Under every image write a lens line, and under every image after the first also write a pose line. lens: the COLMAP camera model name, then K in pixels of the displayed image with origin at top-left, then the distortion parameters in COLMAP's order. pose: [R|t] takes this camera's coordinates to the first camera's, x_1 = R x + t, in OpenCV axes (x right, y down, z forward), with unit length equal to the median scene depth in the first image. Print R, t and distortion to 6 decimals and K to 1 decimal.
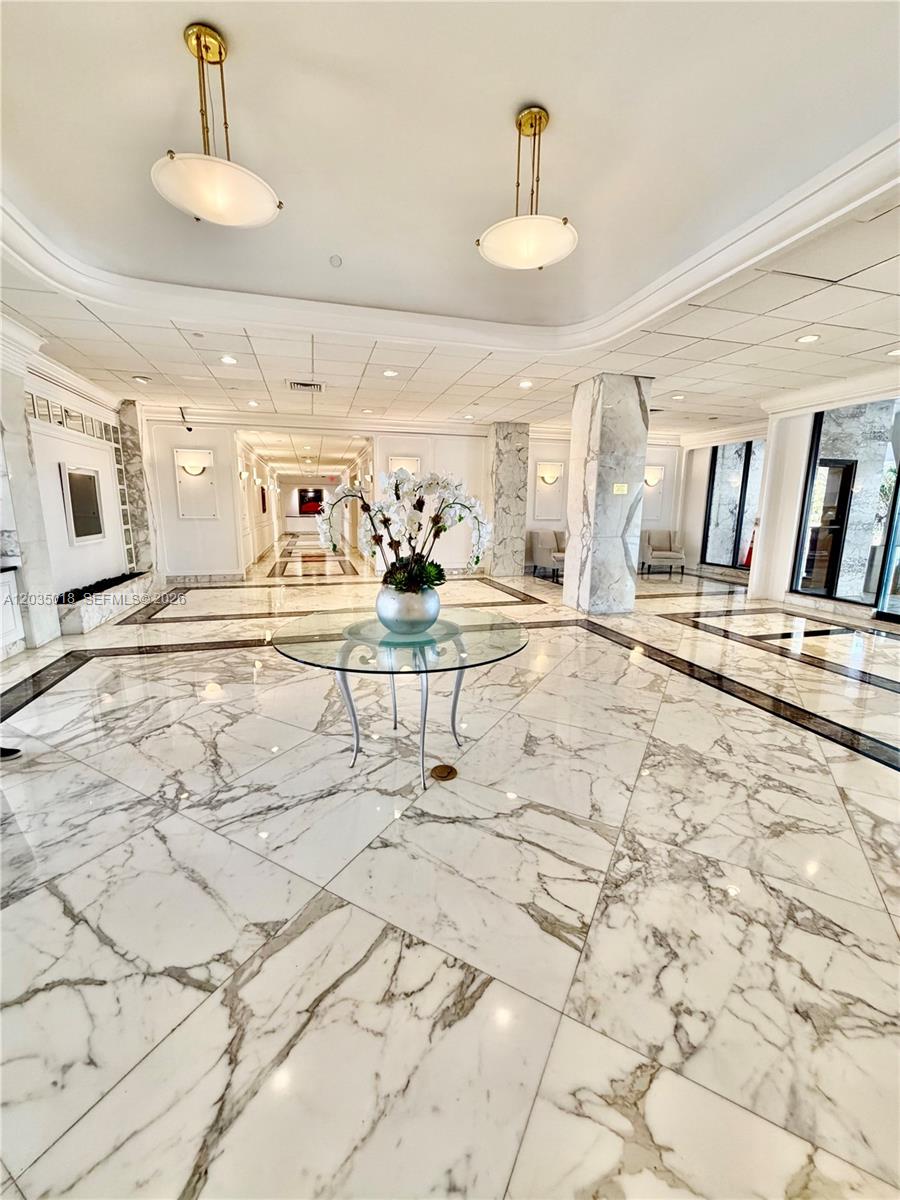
lens RADIAL K [[479.2, 0, 451.4], [0, 479.2, 598.1], [0, 0, 1]] dist [-0.000644, -0.000218]
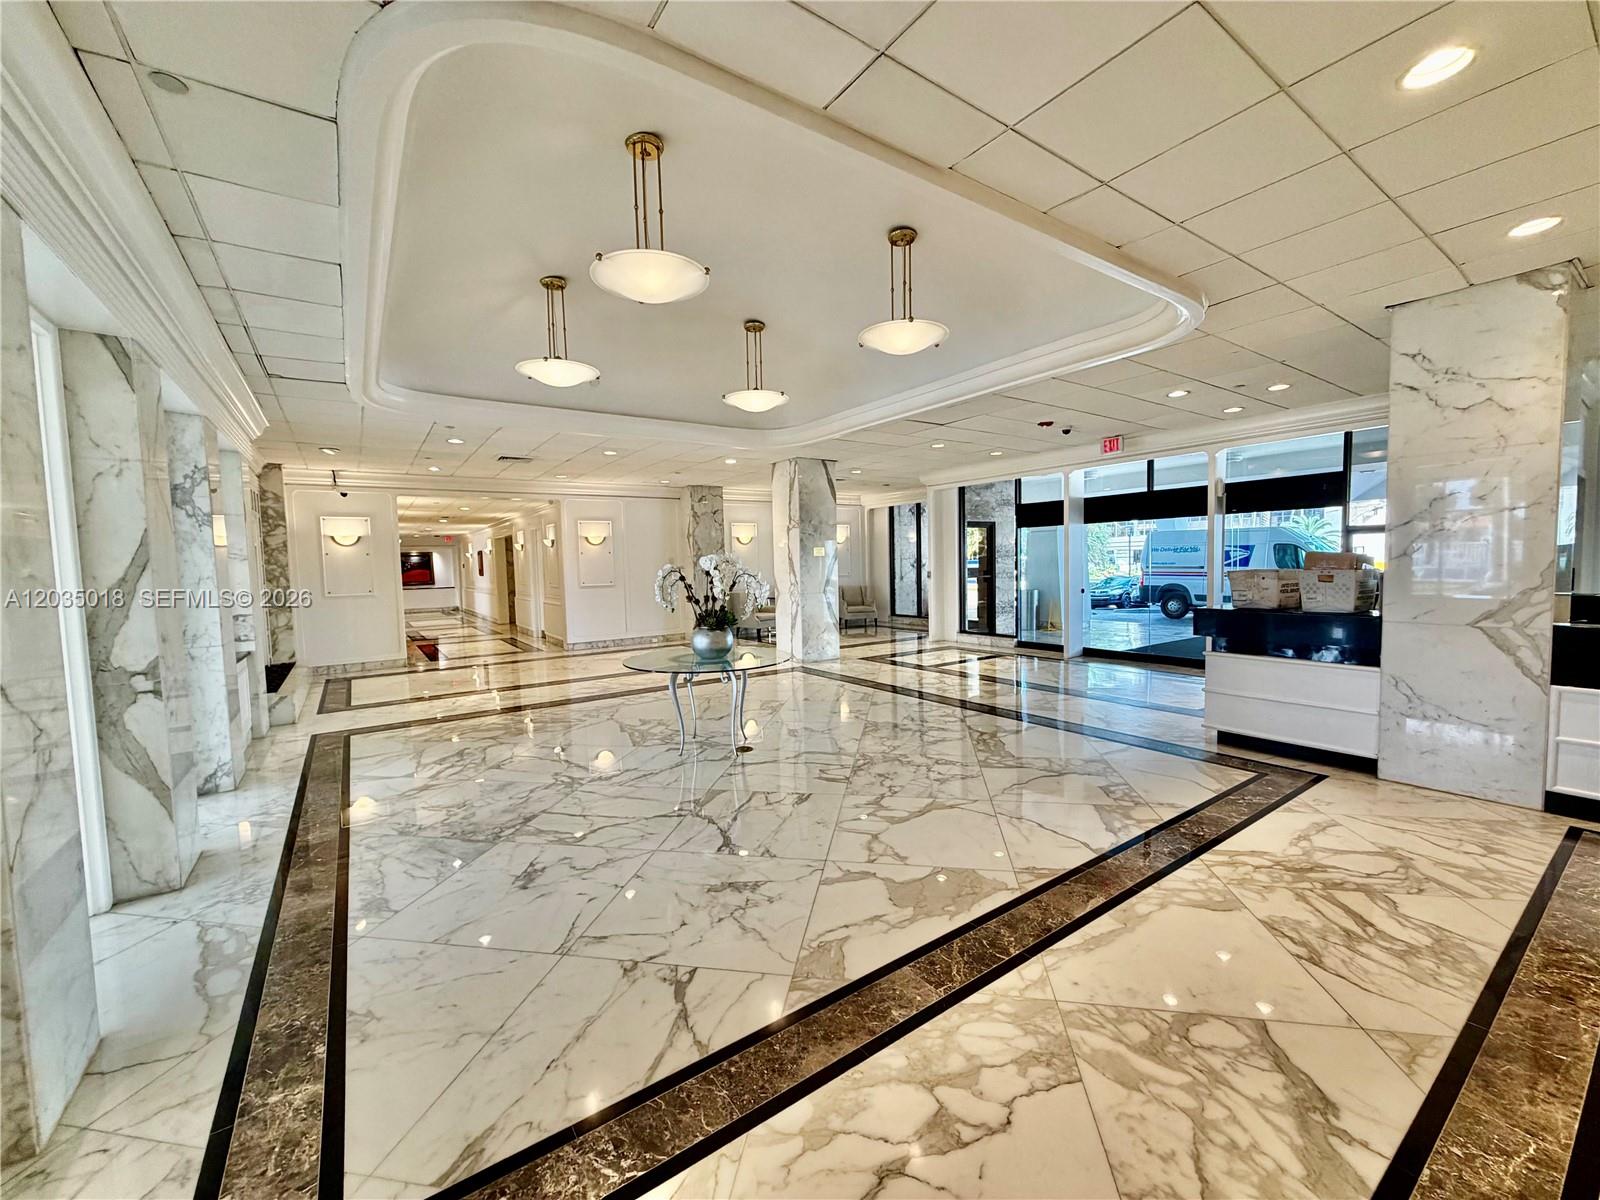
lens RADIAL K [[638.9, 0, 799.5], [0, 638.9, 601.9], [0, 0, 1]] dist [-0.000644, -0.000218]
pose [[0.944651, -0.052423, 0.323861, -0.188272], [0.093288, 0.989323, -0.111967, 0.057409], [-0.314534, 0.135982, 0.939456, -0.396997]]
